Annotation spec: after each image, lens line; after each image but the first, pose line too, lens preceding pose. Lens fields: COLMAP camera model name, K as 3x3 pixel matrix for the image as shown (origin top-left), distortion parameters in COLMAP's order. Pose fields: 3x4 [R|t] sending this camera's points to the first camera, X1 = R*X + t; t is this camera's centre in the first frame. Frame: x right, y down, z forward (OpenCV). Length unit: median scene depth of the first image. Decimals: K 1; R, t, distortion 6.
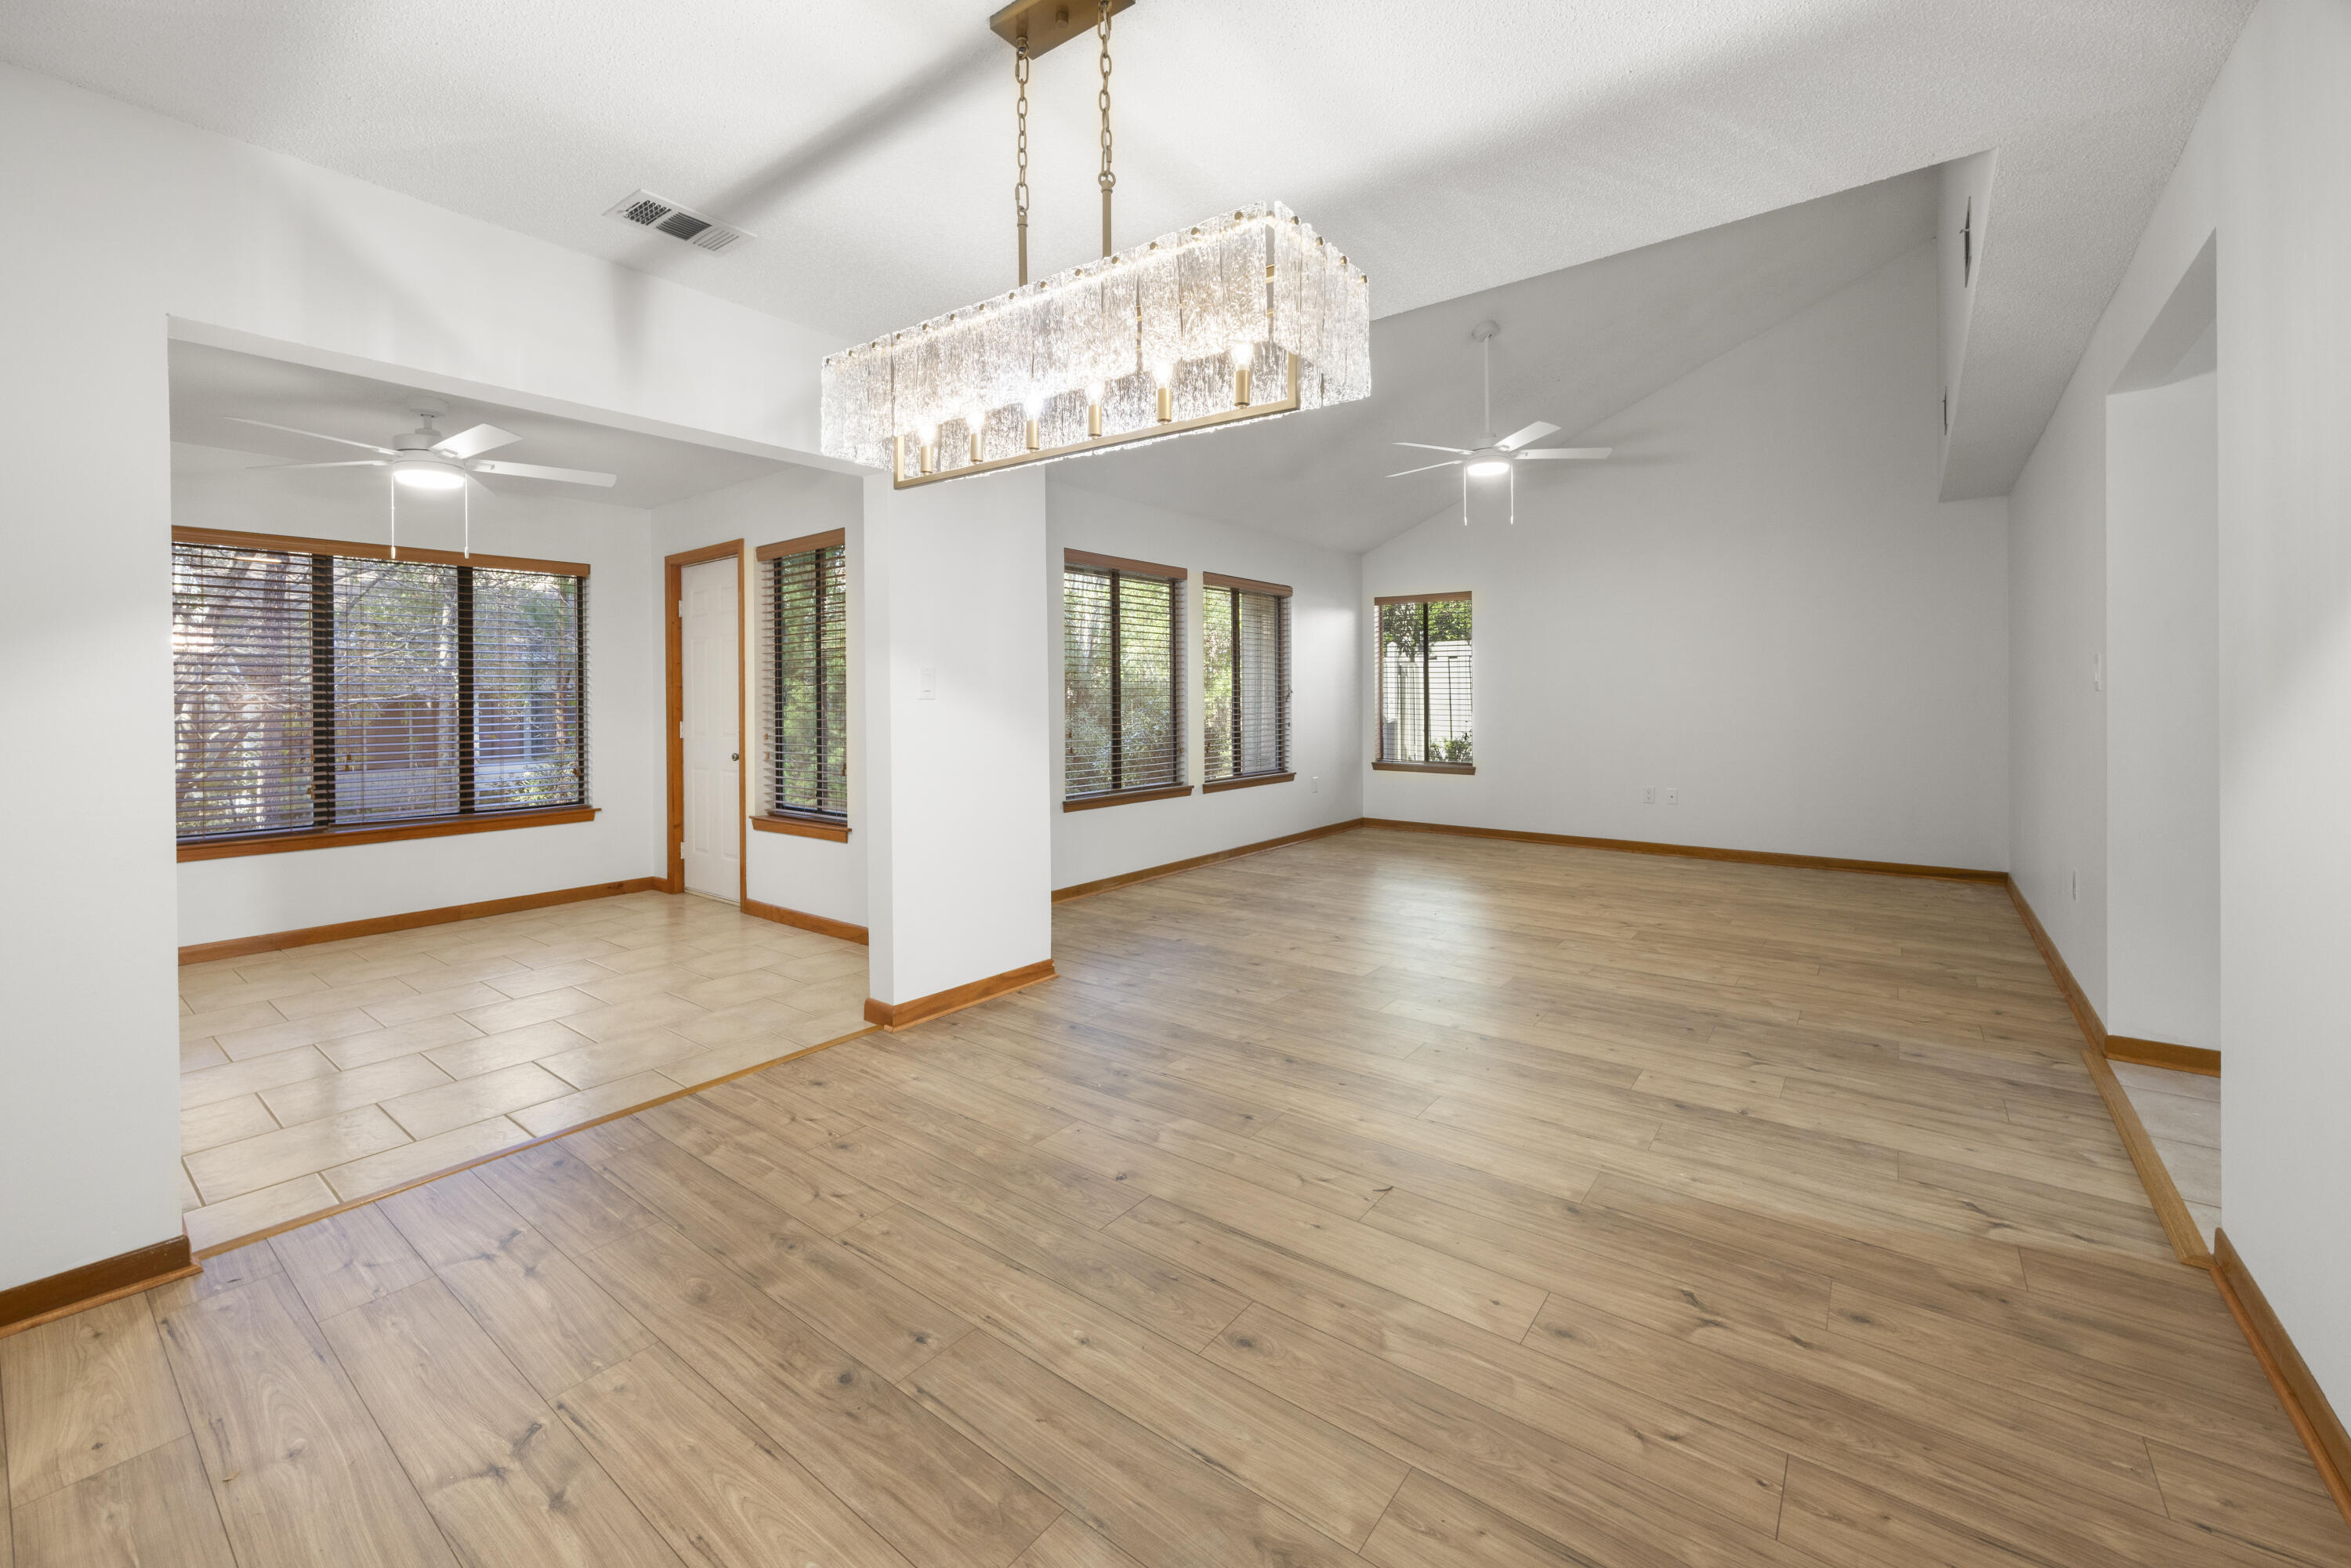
lens RADIAL K [[937.3, 0, 1168.6], [0, 937.3, 701.7], [0, 0, 1]] dist [-0.000322, -0.000313]
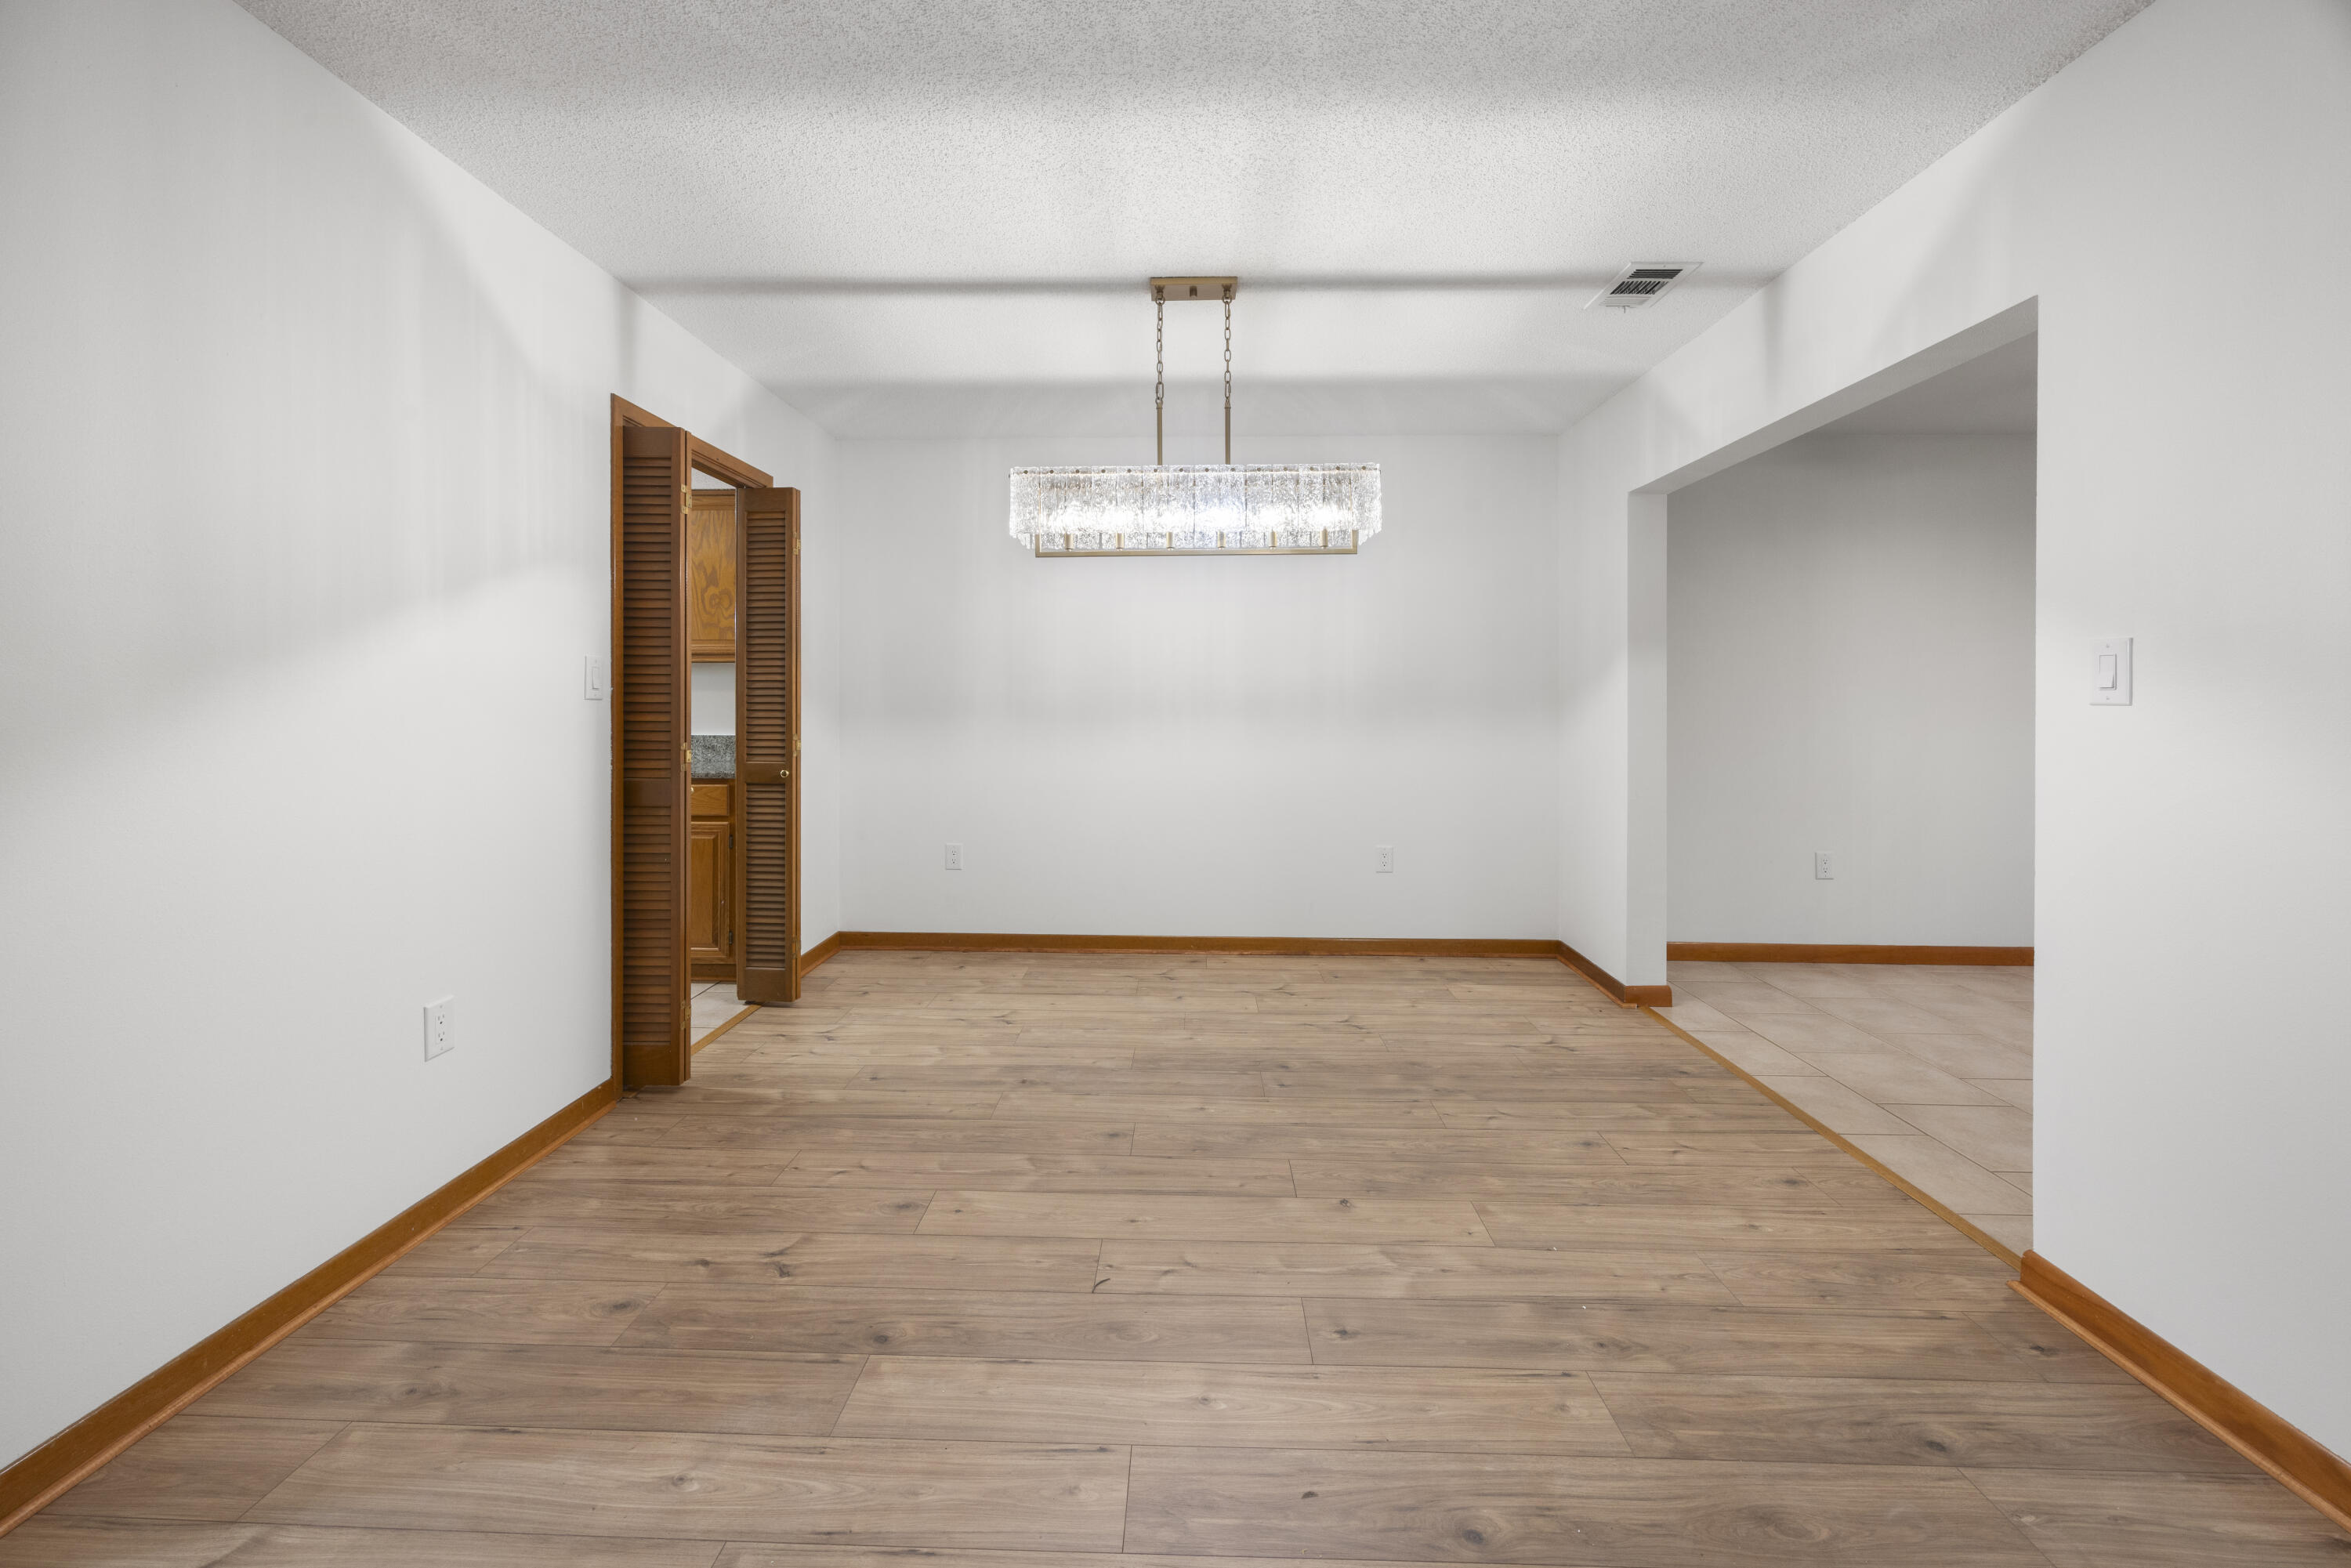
lens RADIAL K [[937.3, 0, 1168.6], [0, 937.3, 701.7], [0, 0, 1]] dist [-0.000322, -0.000313]
pose [[-0.808320, 0.005196, -0.588720, 0.715493], [-0.000753, 0.999951, 0.009858, -0.011837], [0.588743, 0.008412, -0.808277, 1.822064]]
